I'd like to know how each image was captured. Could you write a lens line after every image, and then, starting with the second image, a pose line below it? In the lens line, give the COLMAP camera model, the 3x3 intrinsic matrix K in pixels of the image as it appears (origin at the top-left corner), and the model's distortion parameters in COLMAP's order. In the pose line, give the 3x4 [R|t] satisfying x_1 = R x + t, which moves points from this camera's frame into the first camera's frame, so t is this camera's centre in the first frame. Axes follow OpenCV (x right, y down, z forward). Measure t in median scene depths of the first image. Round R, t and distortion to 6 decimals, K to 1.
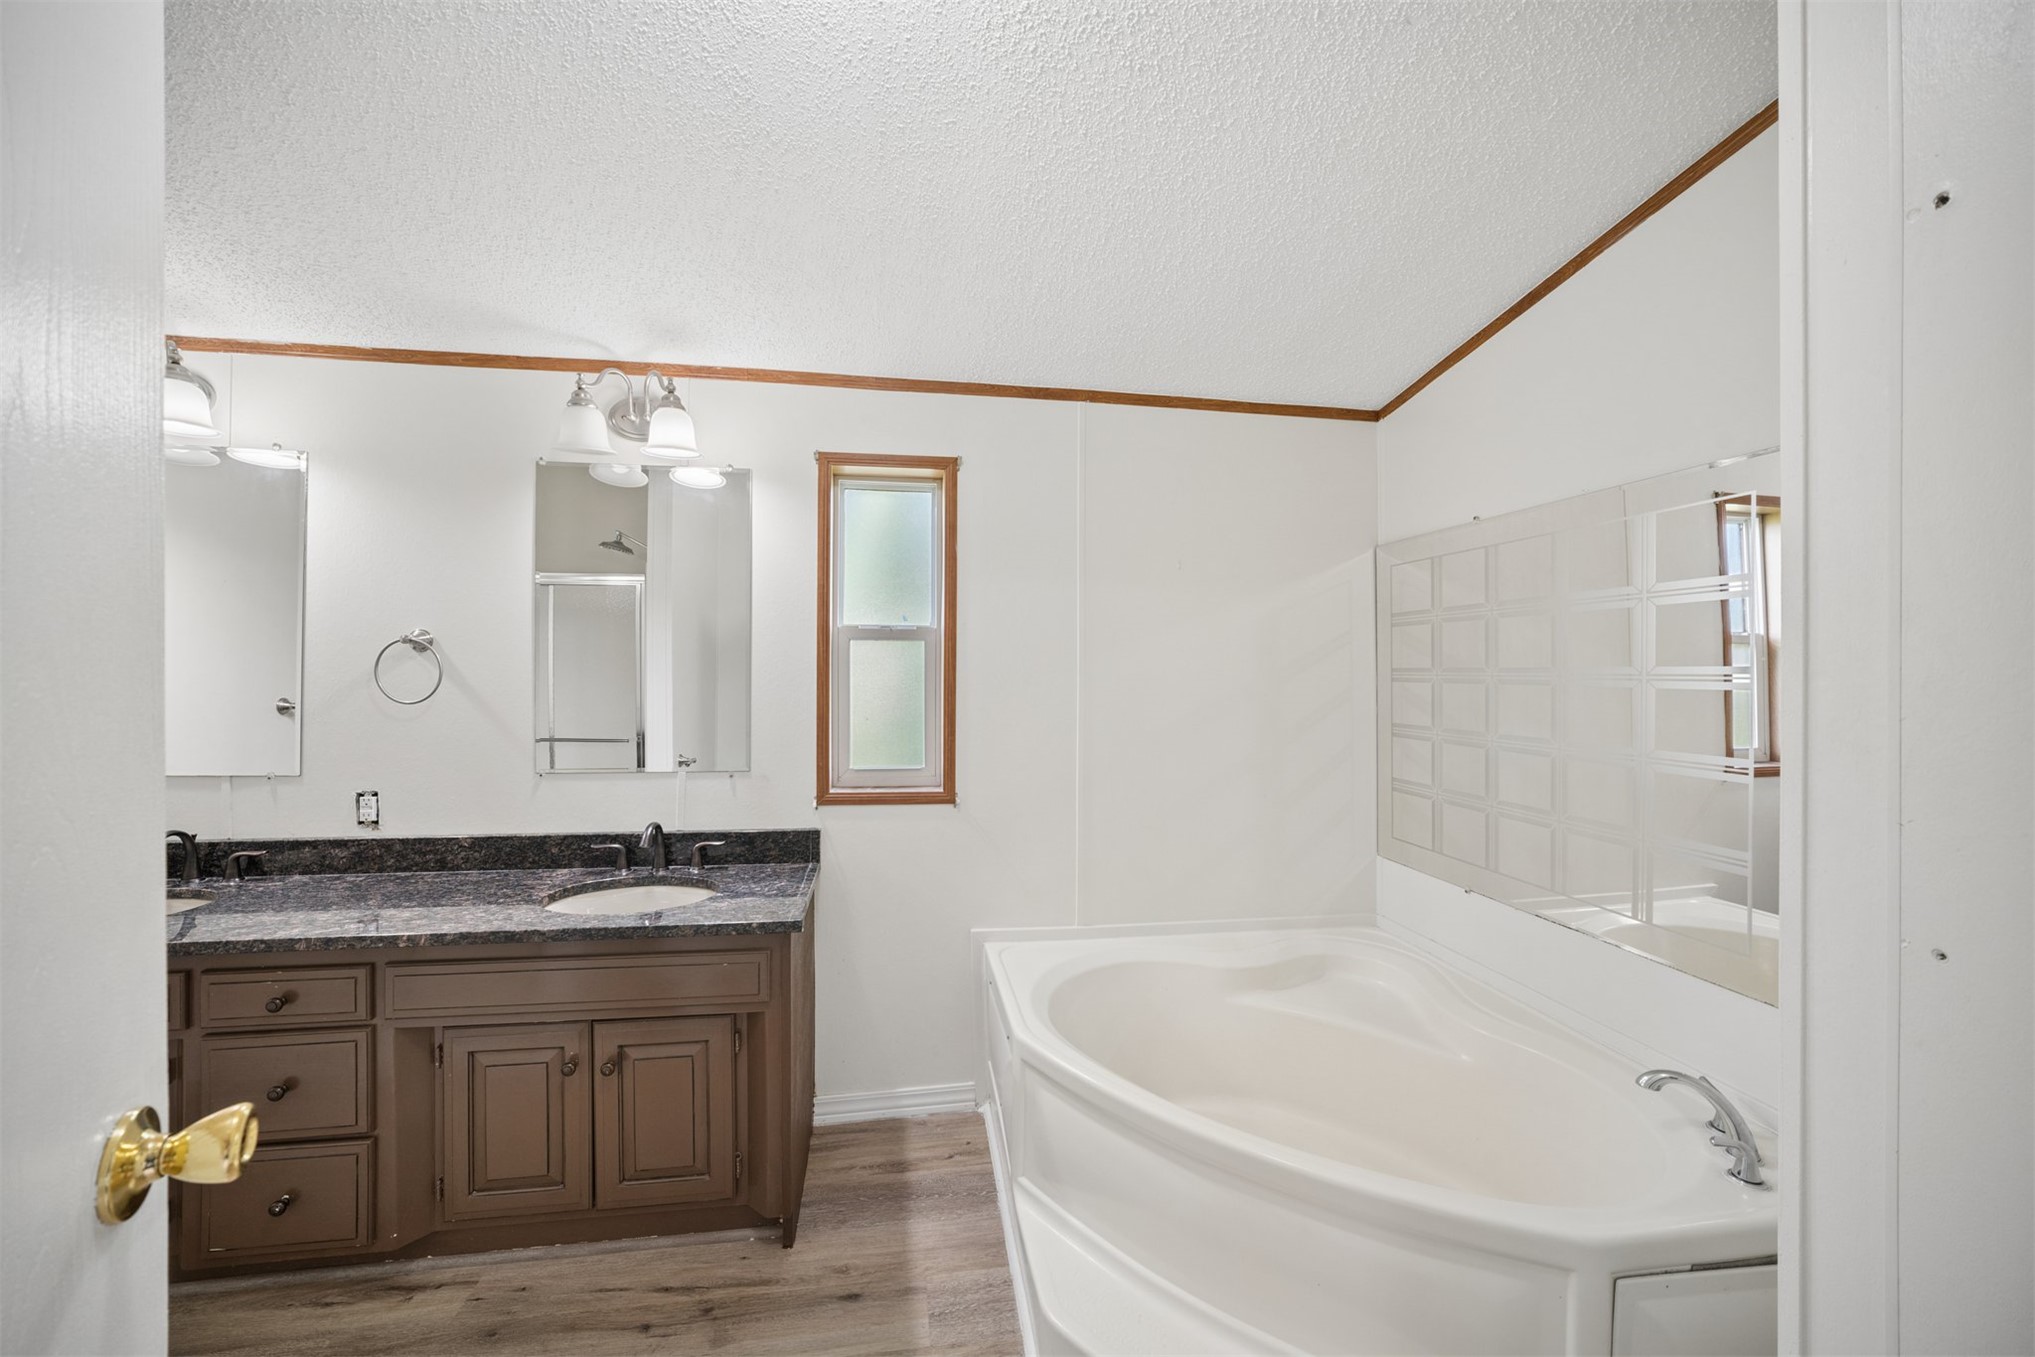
lens RADIAL K [[741.9, 0, 1003.6], [0, 741.9, 675.9], [0, 0, 1]] dist [-0.017209, 0.003286]
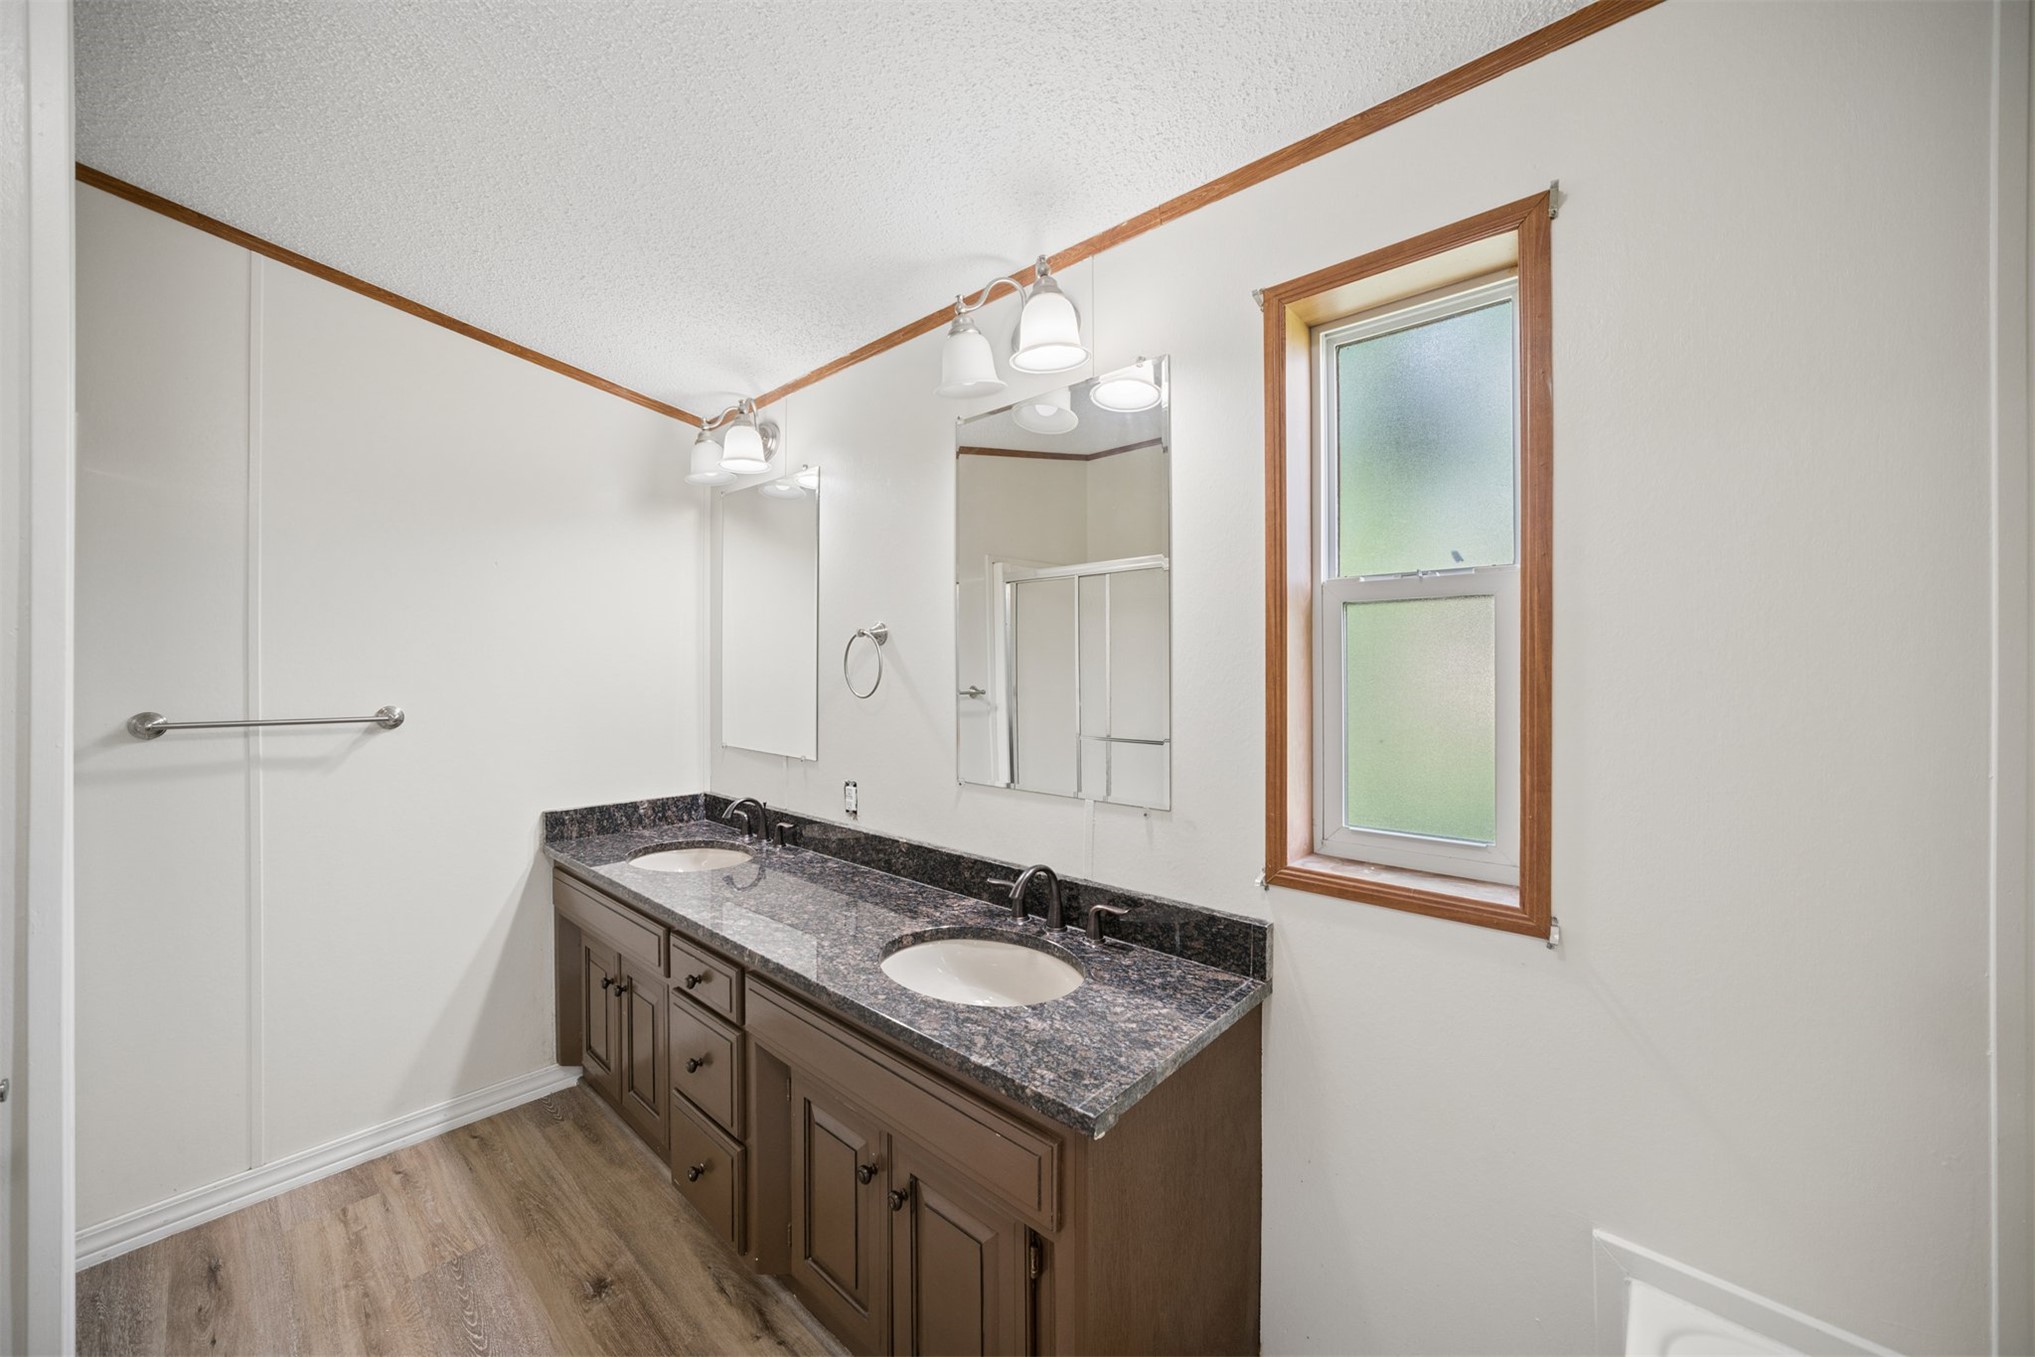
lens RADIAL K [[741.9, 0, 1009.7], [0, 741.9, 674.4], [0, 0, 1]] dist [-0.017209, 0.003286]
pose [[0.632441, -0.001681, -0.774607, 0.080996], [0.001582, 0.999998, -0.000879, 0.006547], [0.774607, -0.000670, 0.632443, 0.473144]]
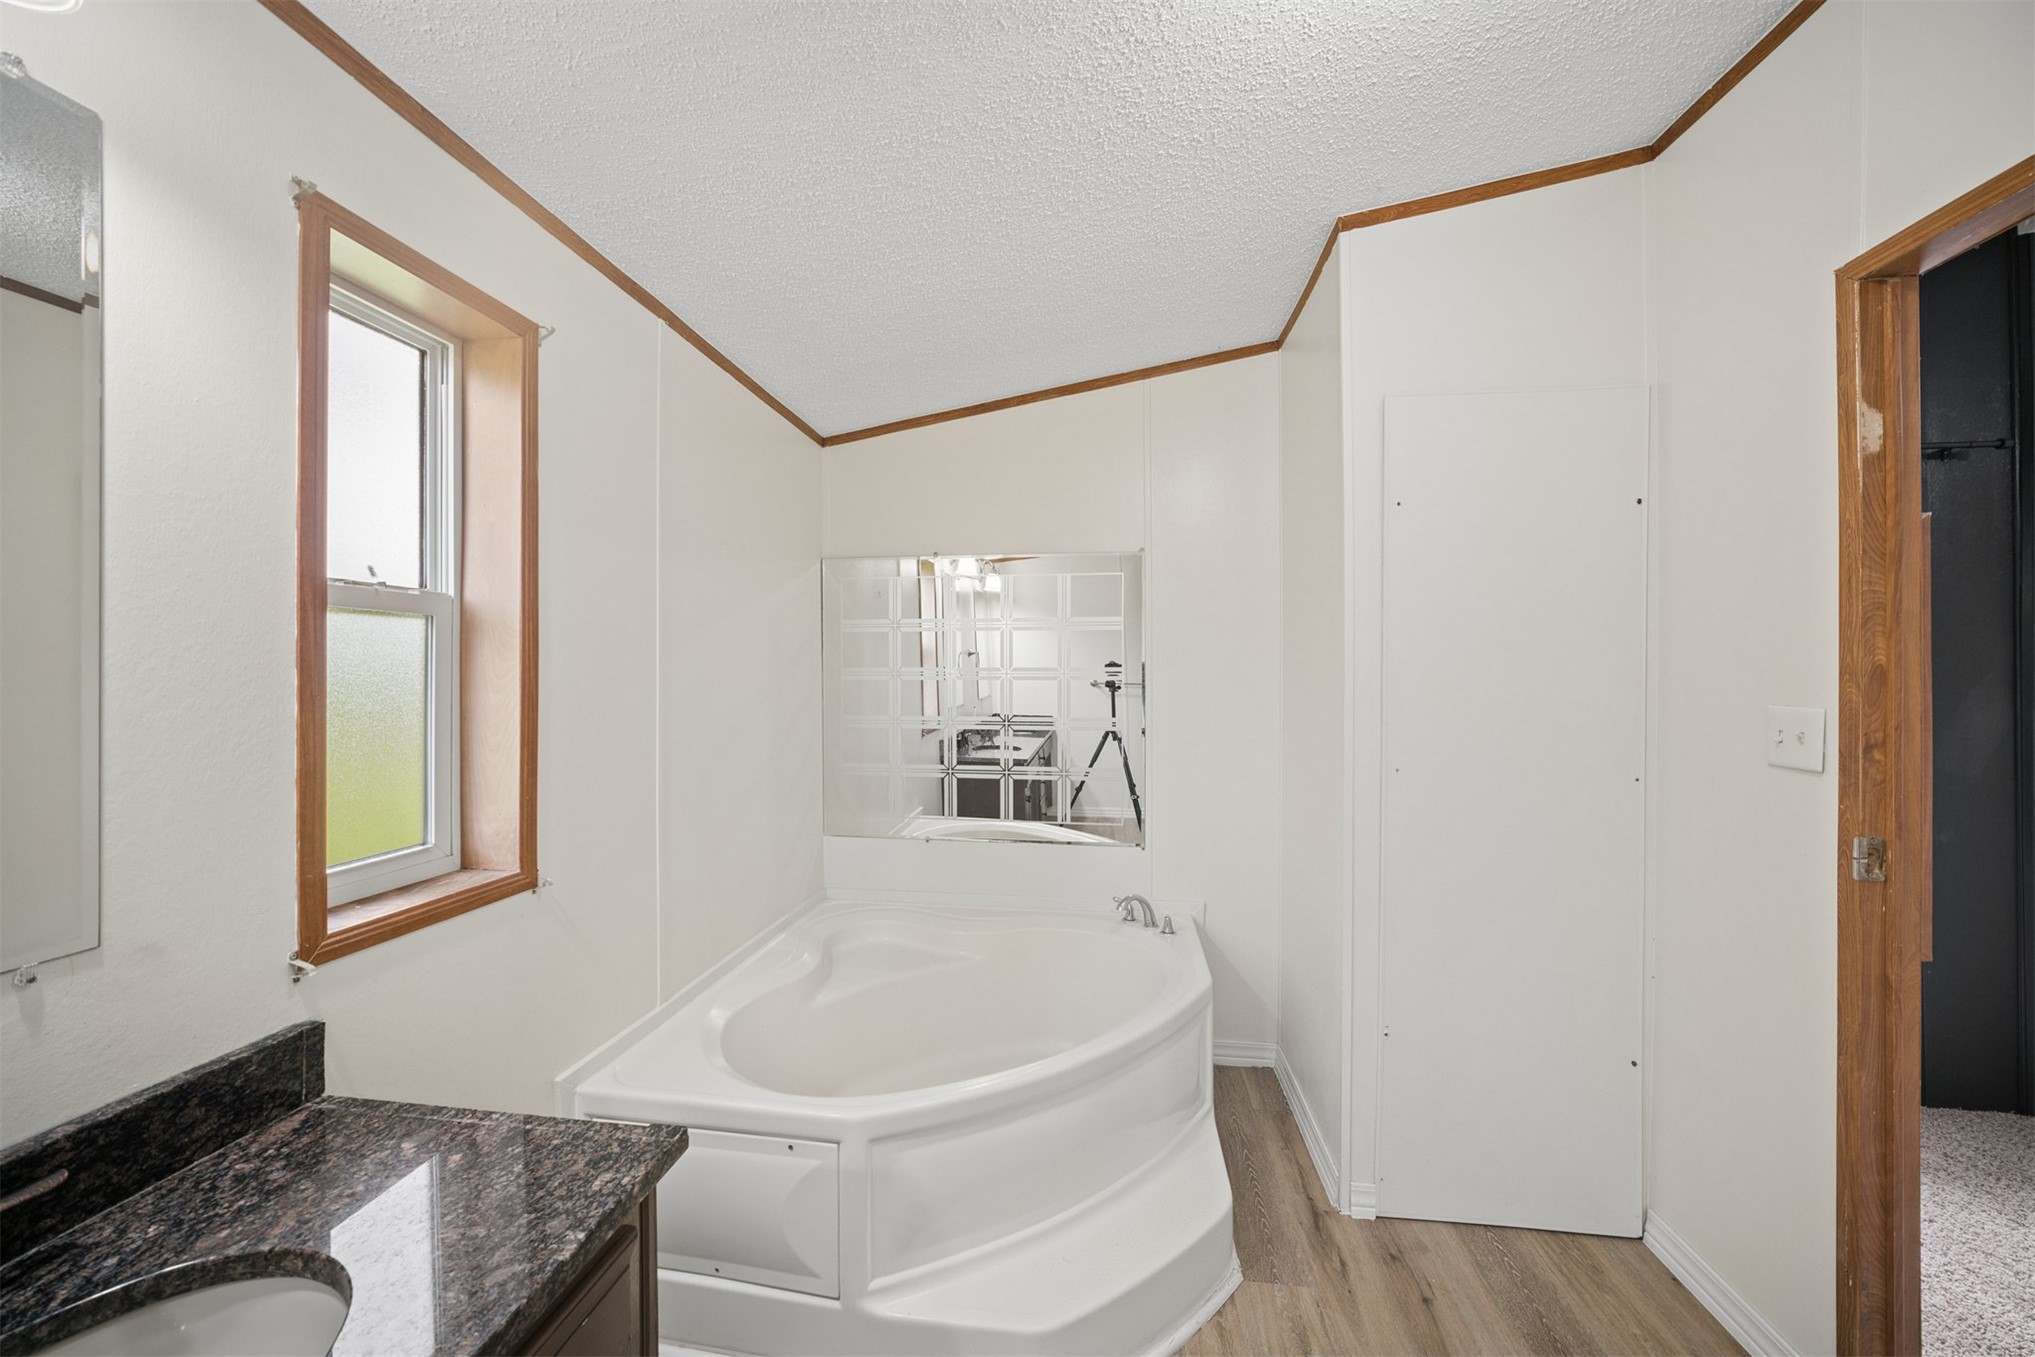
lens RADIAL K [[741.9, 0, 1003.0], [0, 741.9, 671.3], [0, 0, 1]] dist [-0.017209, 0.003286]
pose [[0.299430, -0.002983, 0.954114, -0.557708], [0.006987, 0.999975, 0.000933, -0.004861], [-0.954093, 0.006387, 0.299444, 0.471017]]
